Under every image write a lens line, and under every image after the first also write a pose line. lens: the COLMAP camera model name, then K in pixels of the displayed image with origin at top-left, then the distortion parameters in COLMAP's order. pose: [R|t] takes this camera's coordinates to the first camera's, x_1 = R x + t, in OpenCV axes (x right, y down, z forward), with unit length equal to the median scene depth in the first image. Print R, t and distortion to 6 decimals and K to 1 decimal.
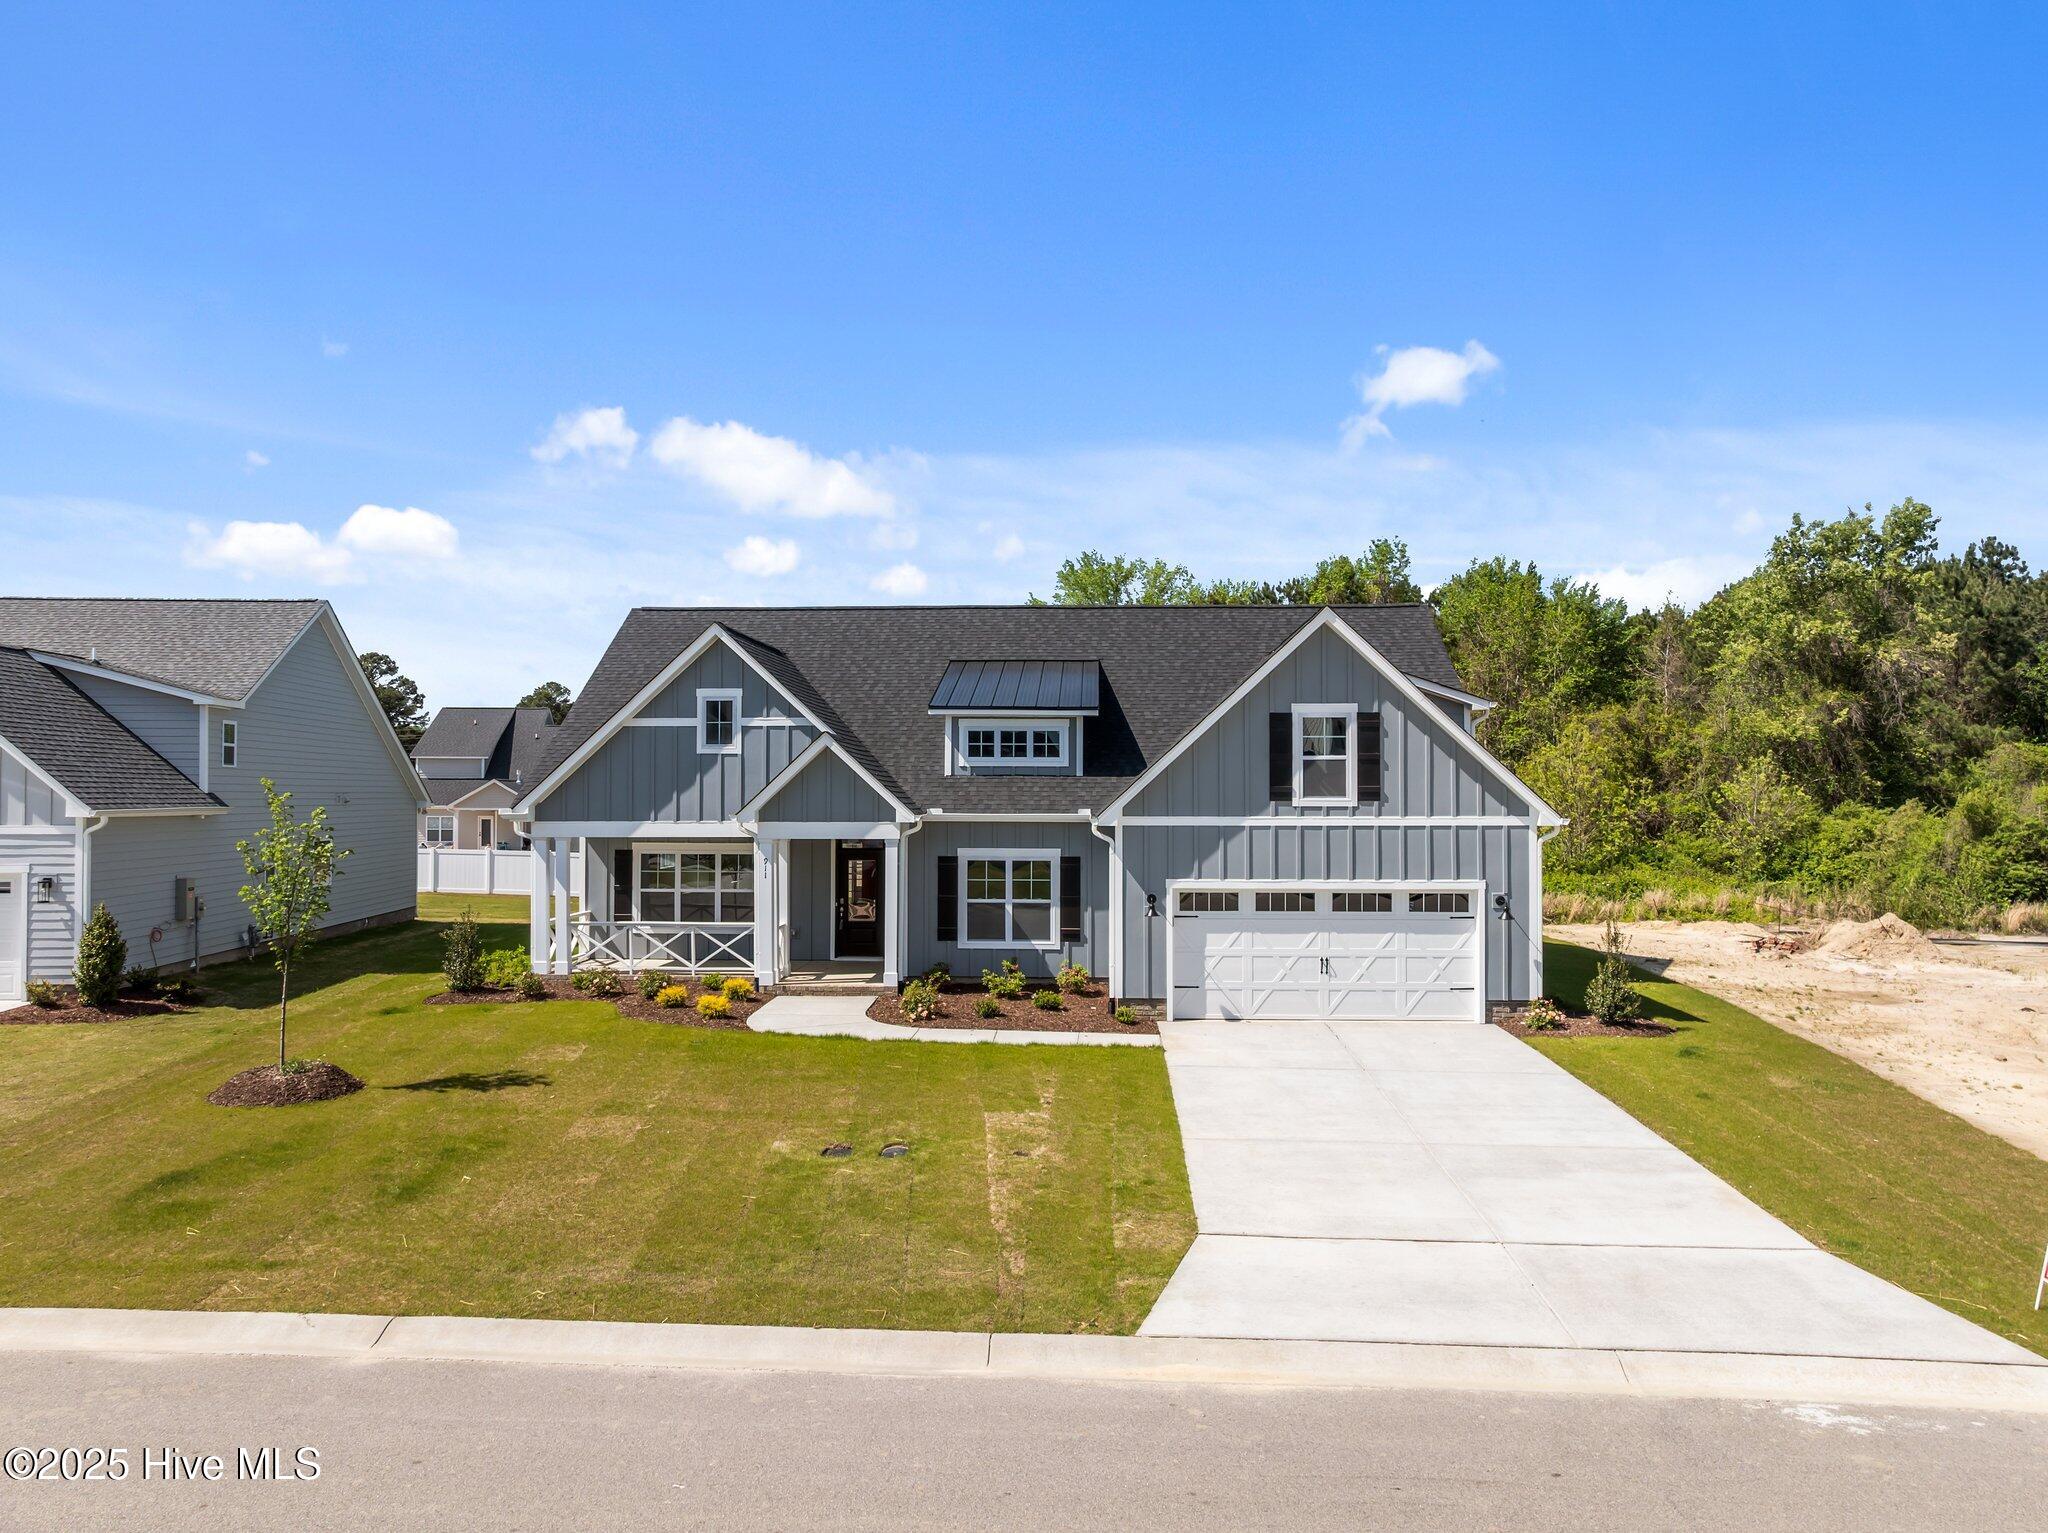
lens RADIAL K [[1382.0, 0, 1012.6], [0, 1382.0, 765.6], [0, 0, 1]] dist [-0.046374, 0.013697]
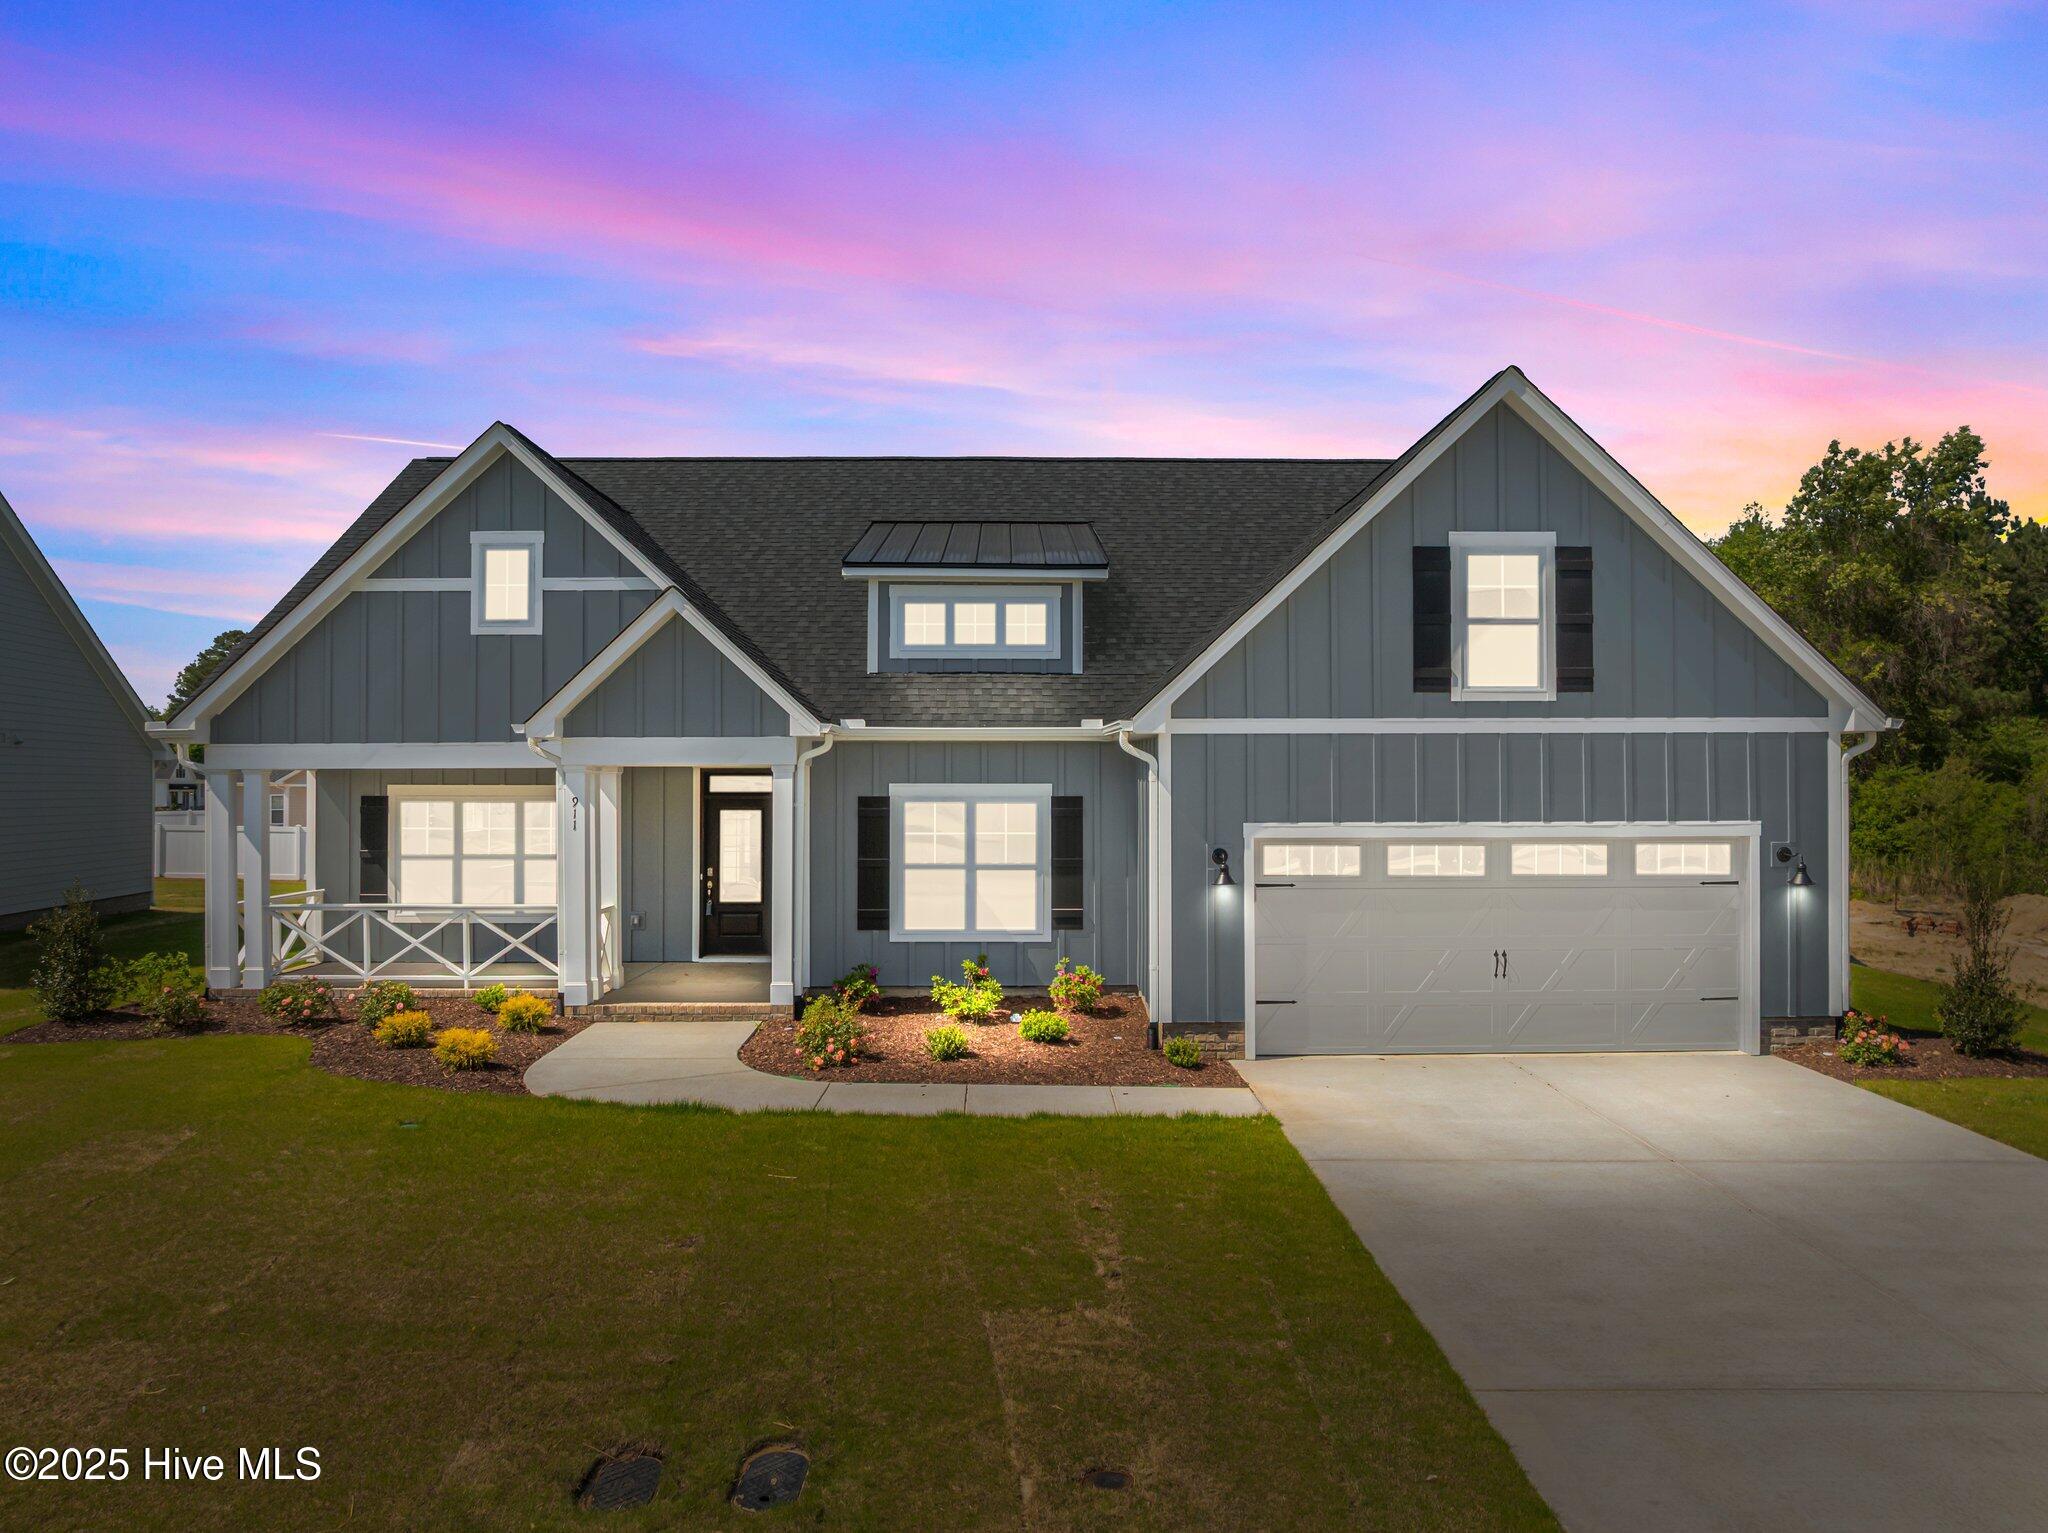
lens RADIAL K [[1440.2, 0, 1024.7], [0, 1440.2, 767.4], [0, 0, 1]] dist [-0.048716, -0.000121]
pose [[0.997508, -0.001588, 0.070535, -0.025362], [0.000779, 0.999934, 0.011493, 0.046616], [-0.070548, -0.011410, 0.997443, 0.352477]]
